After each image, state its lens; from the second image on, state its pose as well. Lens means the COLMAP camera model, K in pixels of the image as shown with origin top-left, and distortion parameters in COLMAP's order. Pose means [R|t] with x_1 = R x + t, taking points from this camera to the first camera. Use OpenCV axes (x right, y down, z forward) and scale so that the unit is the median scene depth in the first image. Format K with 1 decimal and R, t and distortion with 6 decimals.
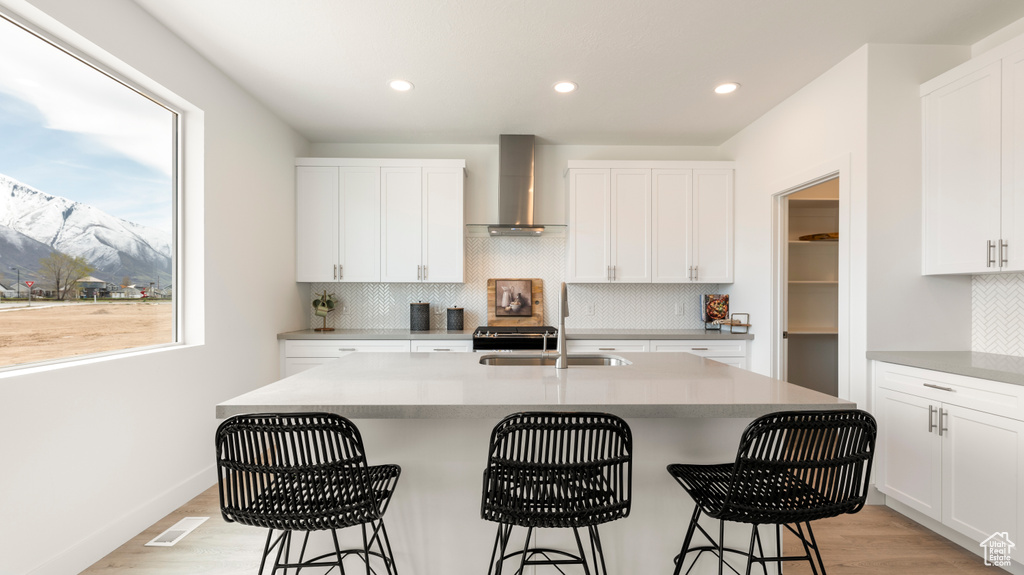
lens RADIAL K [[449.1, 0, 509.8], [0, 449.1, 298.4], [0, 0, 1]] dist [-0.000517, -0.000097]
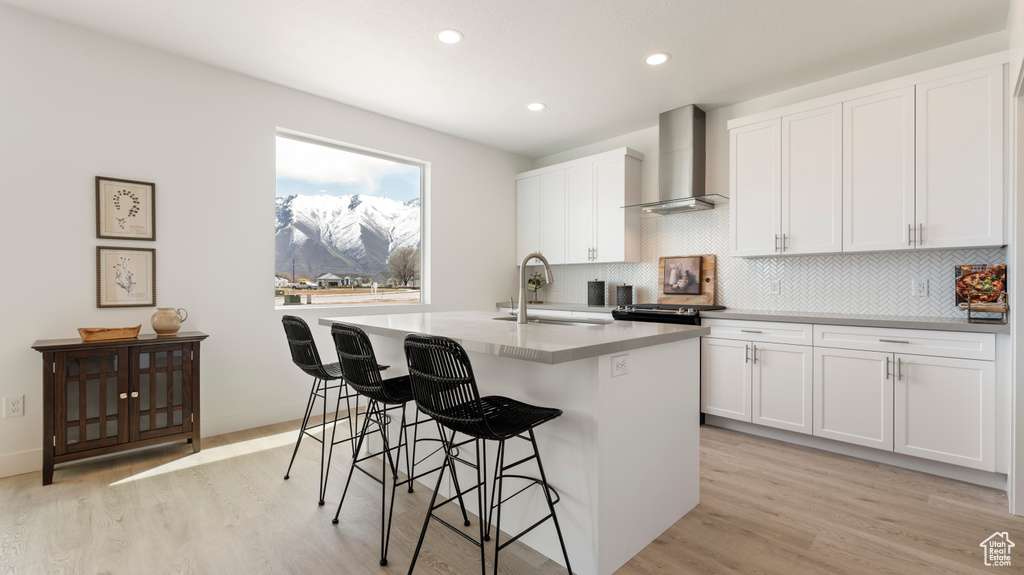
lens RADIAL K [[440.7, 0, 511.1], [0, 440.7, 288.6], [0, 0, 1]] dist [0.001897, 0.000020]
pose [[0.685319, 0.004510, -0.728229, 0.463426], [-0.003493, 0.999990, 0.002906, 0.026831], [0.728234, 0.000552, 0.685328, 0.073922]]
